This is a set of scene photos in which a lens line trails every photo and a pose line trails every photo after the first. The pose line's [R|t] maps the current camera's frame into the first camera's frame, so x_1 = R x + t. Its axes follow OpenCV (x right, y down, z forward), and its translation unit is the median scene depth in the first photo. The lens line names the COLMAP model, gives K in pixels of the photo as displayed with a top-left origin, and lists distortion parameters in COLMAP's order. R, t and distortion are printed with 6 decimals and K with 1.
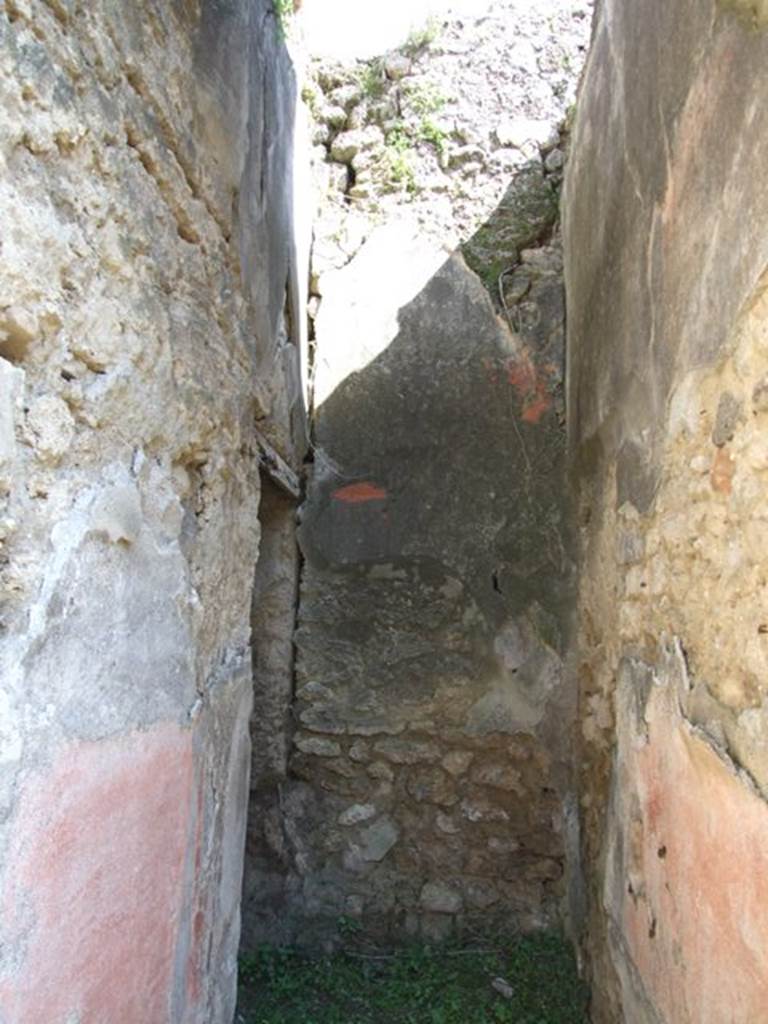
lens RADIAL K [[789.8, 0, 343.2], [0, 789.8, 532.7], [0, 0, 1]] dist [-0.064286, 0.053618]
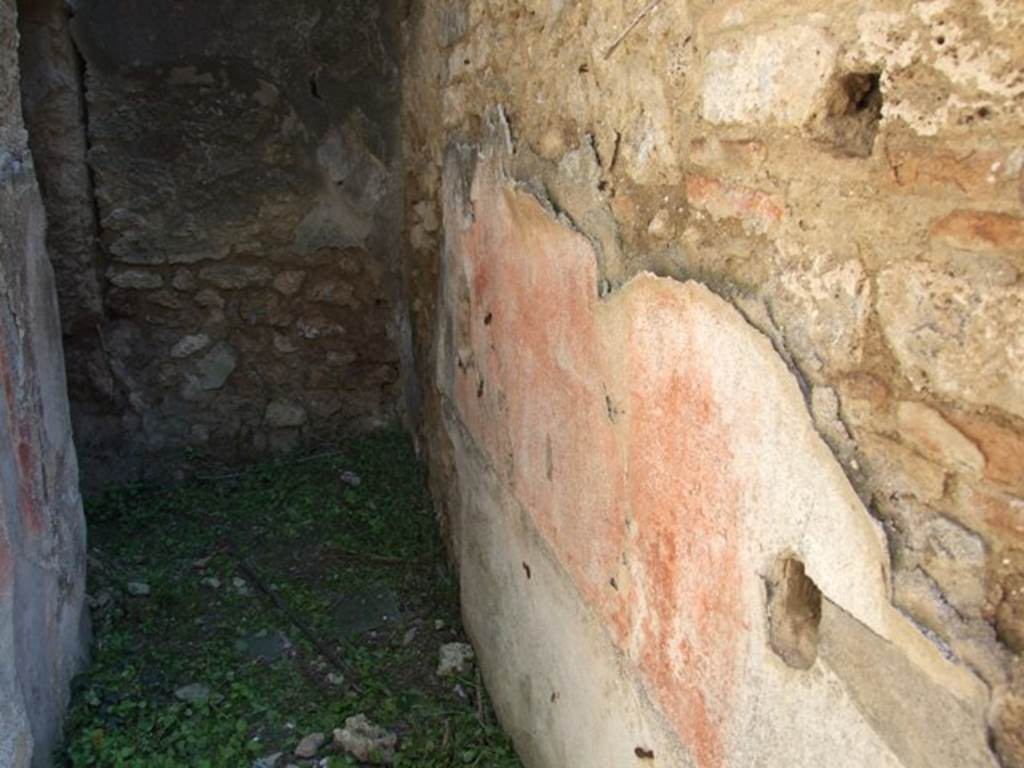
lens RADIAL K [[789.8, 0, 471.5], [0, 789.8, 384.2], [0, 0, 1]] dist [-0.064286, 0.053618]
pose [[0.928503, -0.138604, 0.344487, 0.000365], [0.007154, 0.934229, 0.356603, 0.065243], [-0.371257, -0.328642, 0.868425, 0.019548]]
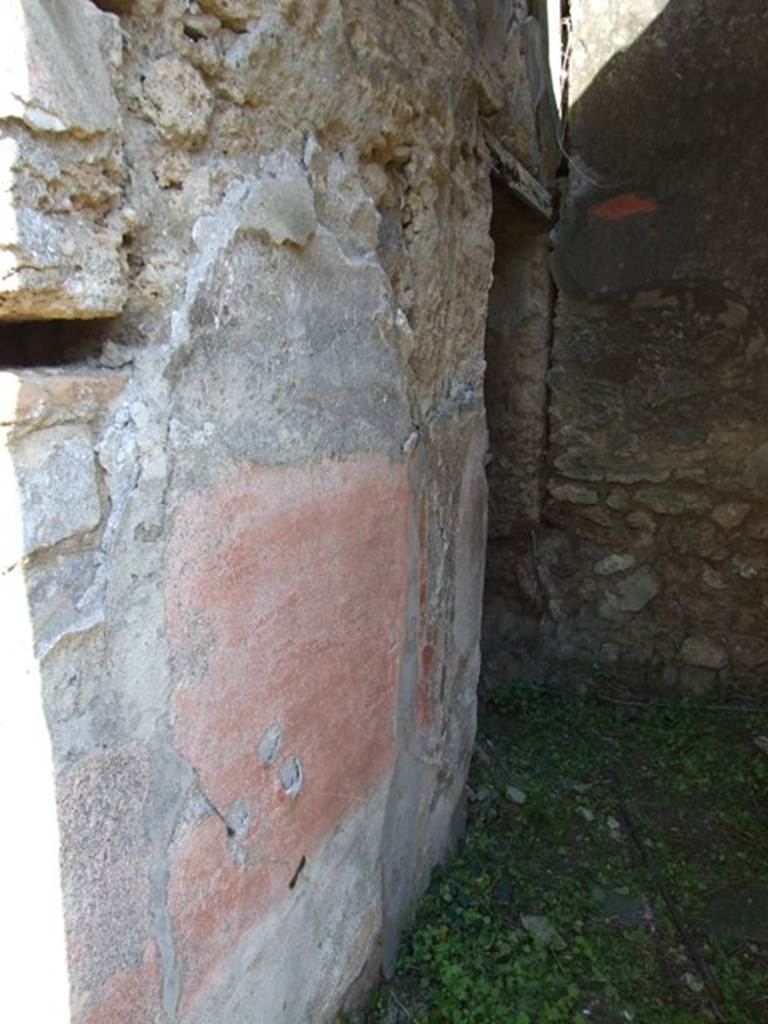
lens RADIAL K [[767.9, 0, 379.9], [0, 767.9, 509.5], [0, 0, 1]] dist [-0.068940, 0.056988]
pose [[0.947362, 0.026819, -0.319040, 0.043697], [0.060134, 0.963846, 0.259585, 0.038468], [0.314467, -0.265106, 0.911498, 0.085343]]
